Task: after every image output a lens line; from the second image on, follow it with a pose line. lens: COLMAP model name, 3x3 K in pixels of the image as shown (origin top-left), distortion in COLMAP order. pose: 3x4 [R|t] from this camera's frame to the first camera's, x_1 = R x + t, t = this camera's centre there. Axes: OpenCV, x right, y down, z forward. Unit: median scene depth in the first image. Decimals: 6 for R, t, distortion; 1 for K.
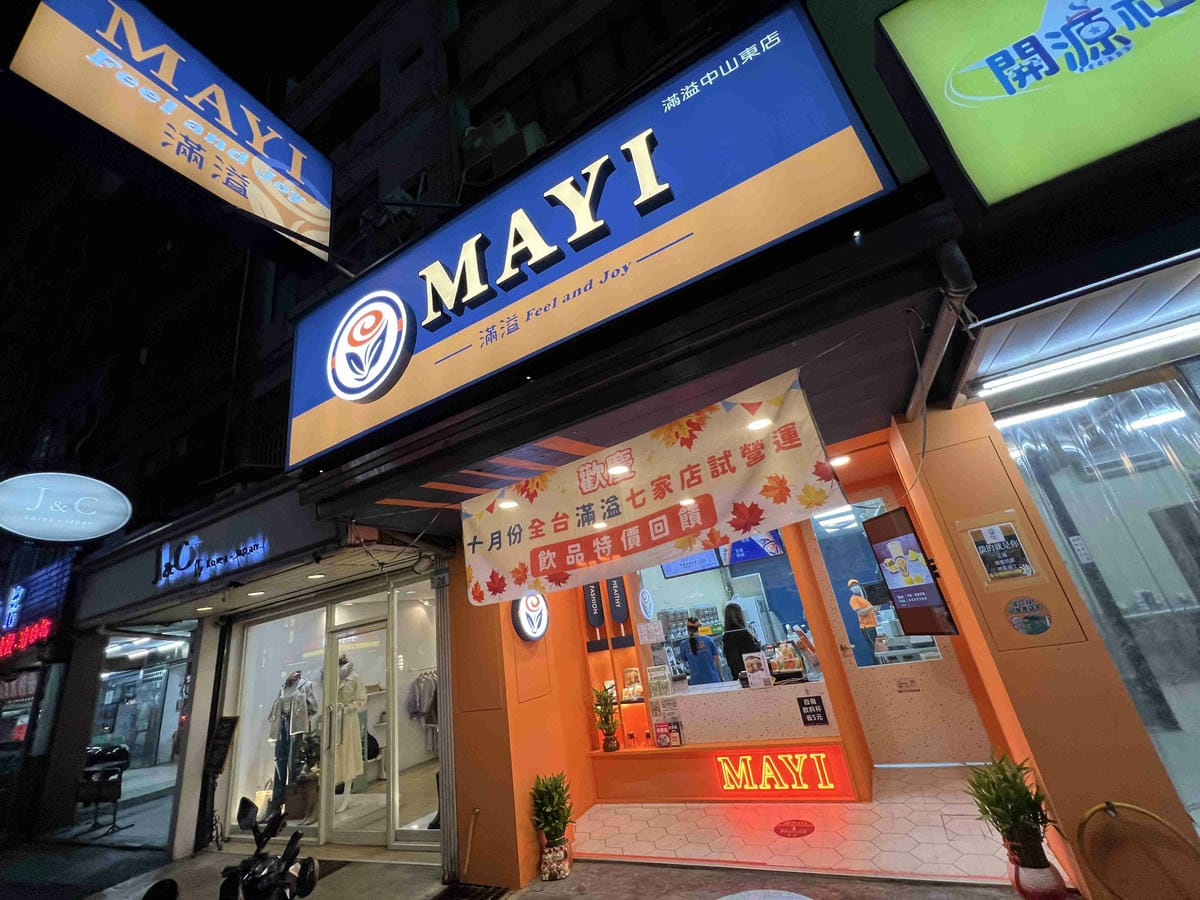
lens RADIAL K [[476.0, 0, 600.7], [0, 476.0, 449.7], [0, 0, 1]] dist [-0.002674, 0.000406]
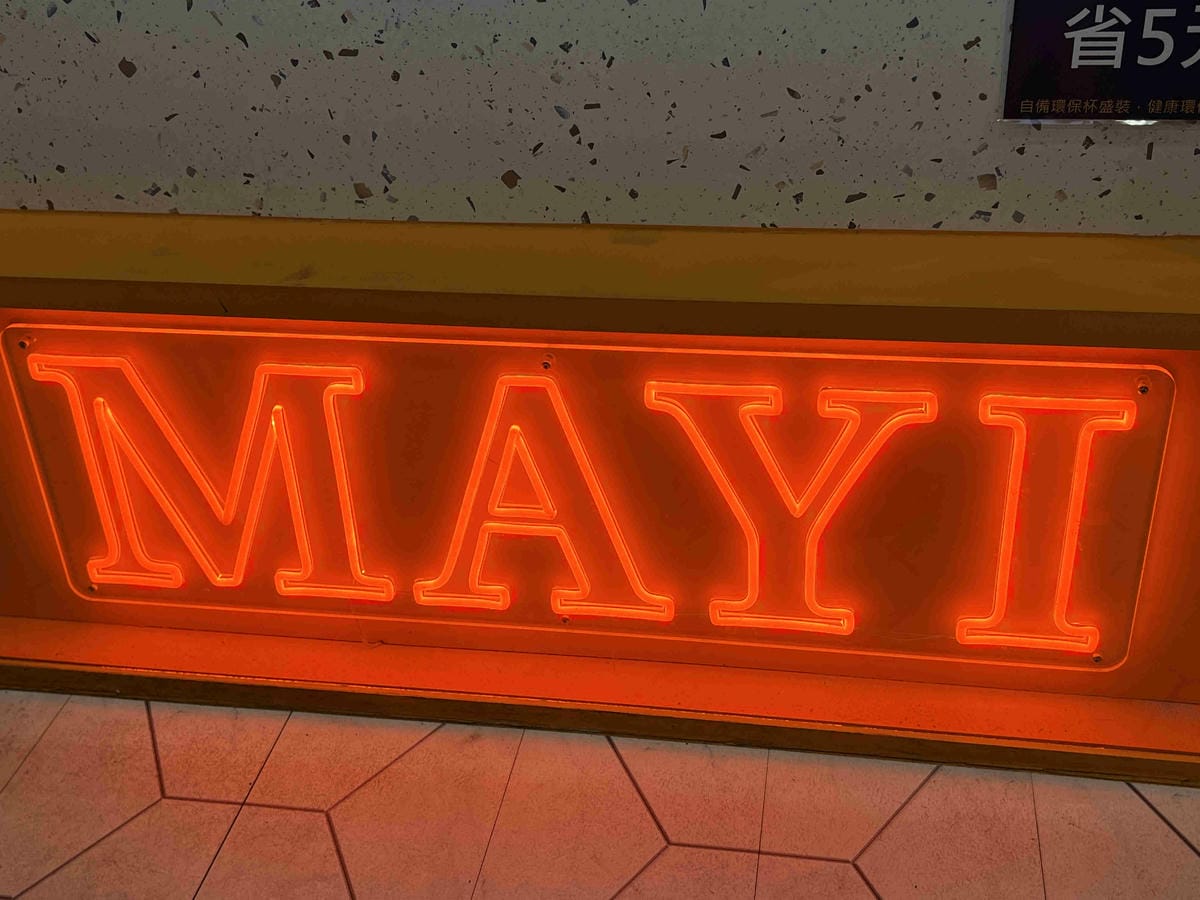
lens RADIAL K [[1417.5, 0, 602.5], [0, 1417.5, 449.2], [0, 0, 1]] dist [0.031833, 0.000000]
pose [[0.934444, -0.071453, 0.348868, 0.283199], [-0.218531, 0.658454, 0.720196, 0.481179], [-0.281174, -0.749222, 0.599674, 0.876522]]
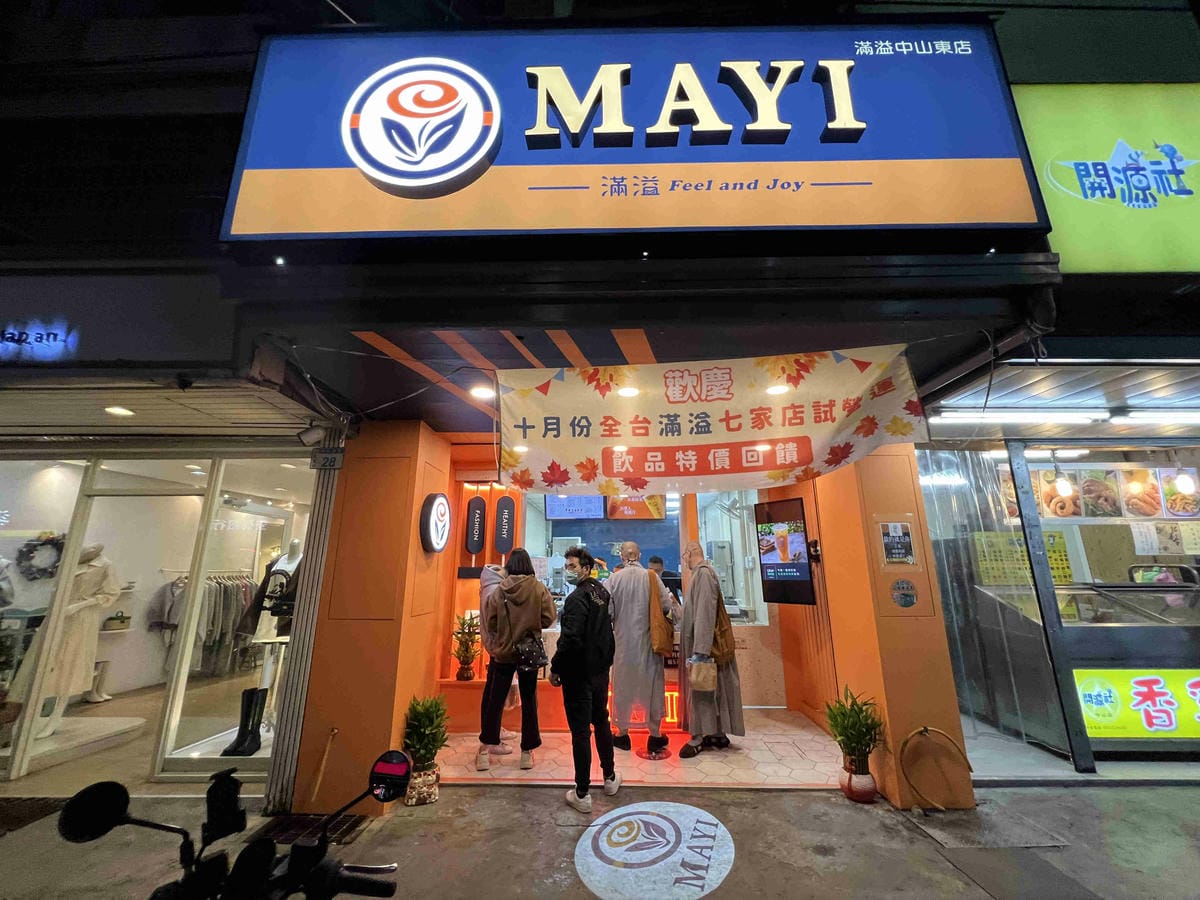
lens RADIAL K [[476.0, 0, 598.8], [0, 476.0, 449.0], [0, 0, 1]] dist [-0.002674, 0.000406]
pose [[0.877657, 0.262620, 0.400935, -0.304969], [-0.291757, 0.956415, 0.012195, 0.131151], [-0.380257, -0.127679, 0.916025, 0.113447]]
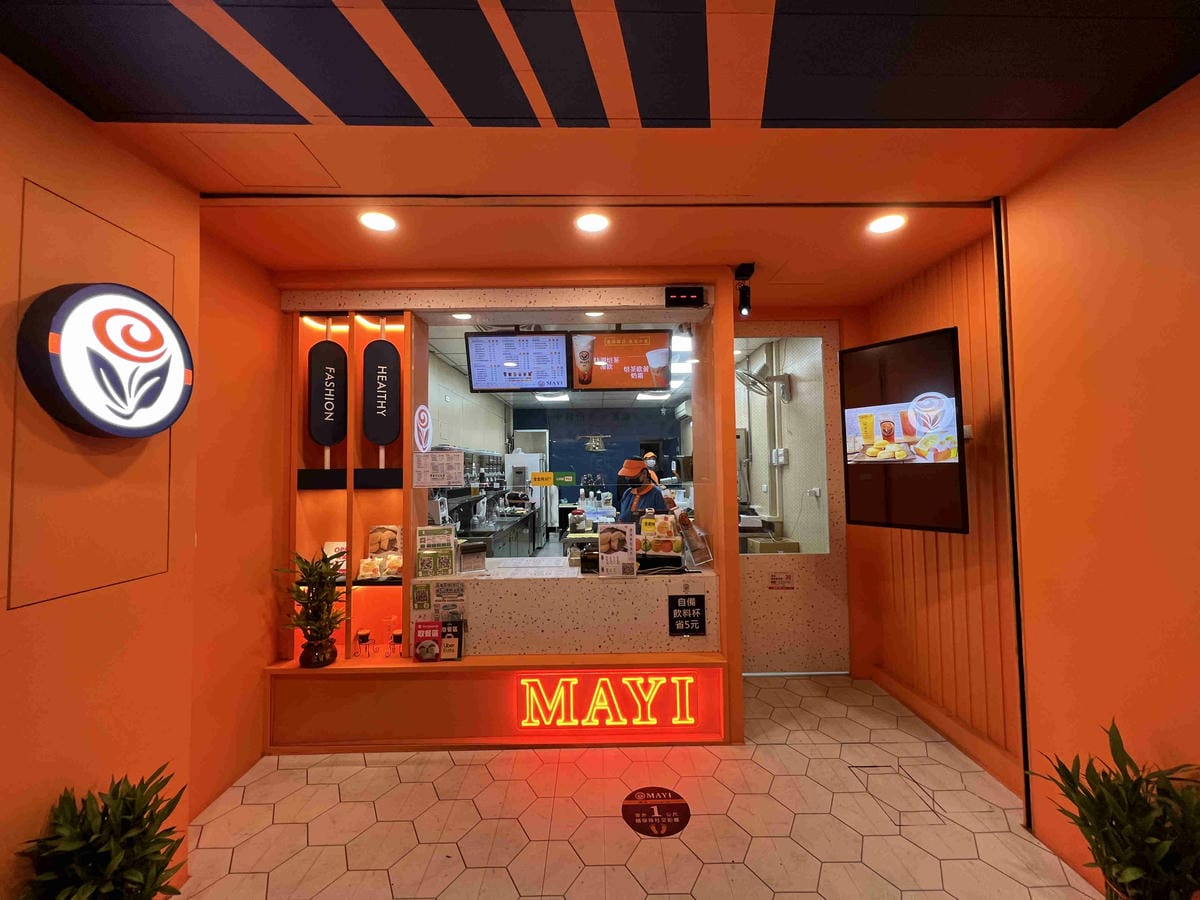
lens RADIAL K [[476.0, 0, 597.6], [0, 476.0, 448.5], [0, 0, 1]] dist [-0.002674, 0.000406]
pose [[0.858884, 0.165121, 0.484822, -0.007480], [-0.291817, 0.935695, 0.198286, 0.263803], [-0.420905, -0.311784, 0.851839, 0.613789]]
